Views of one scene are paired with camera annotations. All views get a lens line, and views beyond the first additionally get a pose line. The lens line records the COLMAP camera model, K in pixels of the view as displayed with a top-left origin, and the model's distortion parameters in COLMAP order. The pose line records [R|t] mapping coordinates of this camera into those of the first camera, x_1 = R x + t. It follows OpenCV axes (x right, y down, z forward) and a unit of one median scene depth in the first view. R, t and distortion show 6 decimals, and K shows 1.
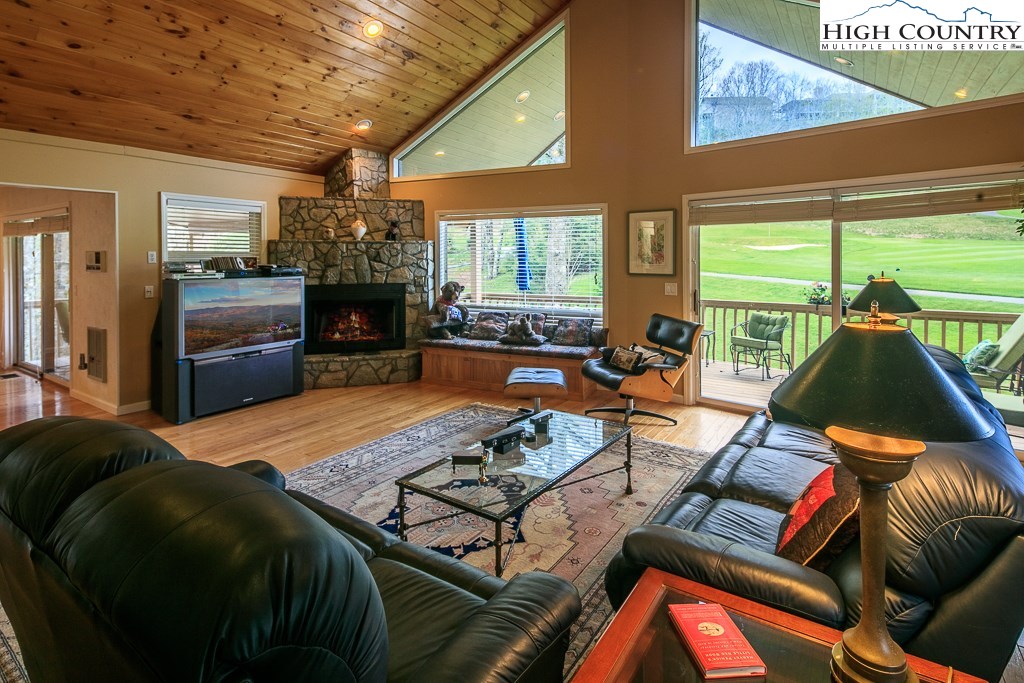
lens RADIAL K [[513.4, 0, 499.9], [0, 513.4, 270.4], [0, 0, 1]] dist [0.011743, -0.001067]
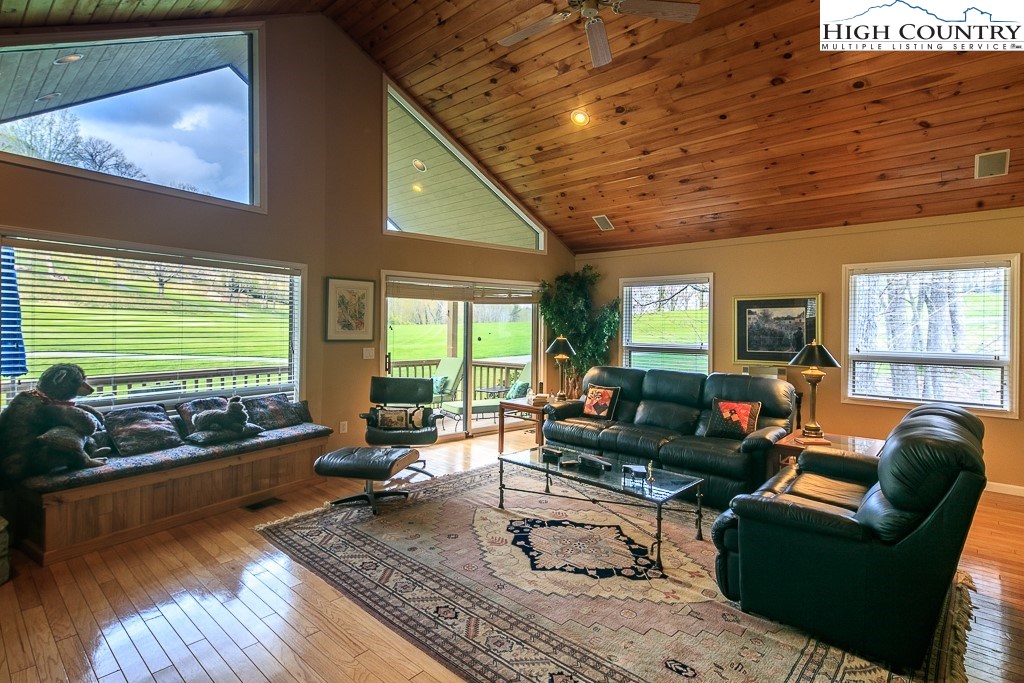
lens RADIAL K [[513.4, 0, 511.0], [0, 513.4, 331.8], [0, 0, 1]] dist [0.011743, -0.001067]
pose [[0.116476, -0.006156, 0.993174, -0.707076], [0.011100, 0.999926, 0.004896, -0.011292], [-0.993131, 0.010454, 0.116536, 0.566989]]
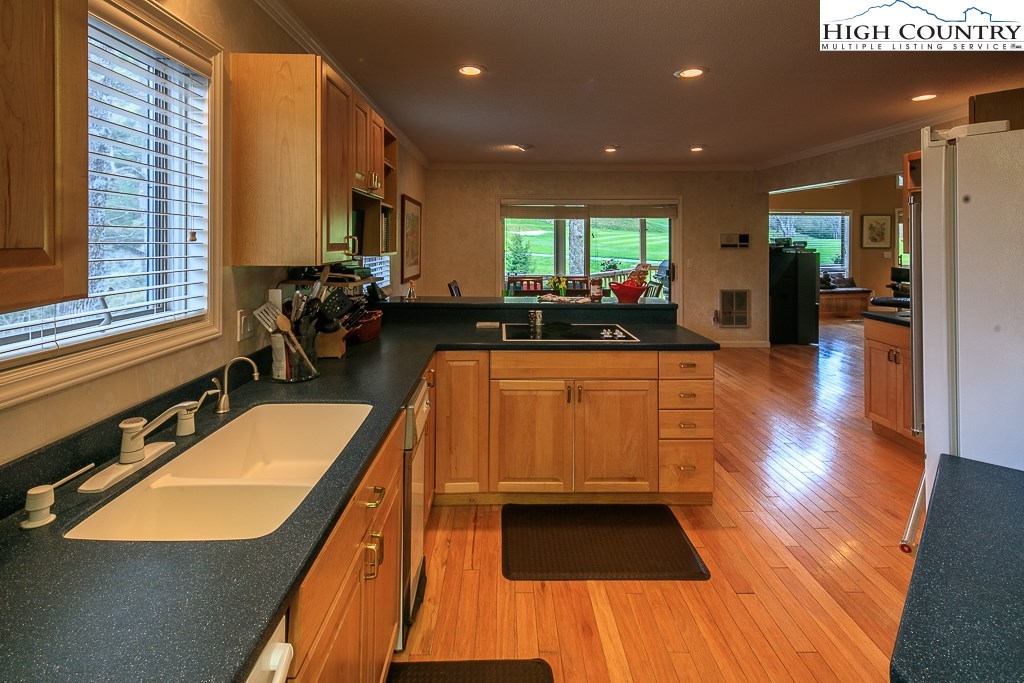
lens RADIAL K [[513.4, 0, 495.6], [0, 513.4, 244.8], [0, 0, 1]] dist [0.011743, -0.001067]
pose [[0.815248, -0.004423, 0.579095, -2.052938], [0.018670, 0.999652, -0.018648, 0.006689], [-0.578811, 0.026015, 0.815047, 0.241653]]
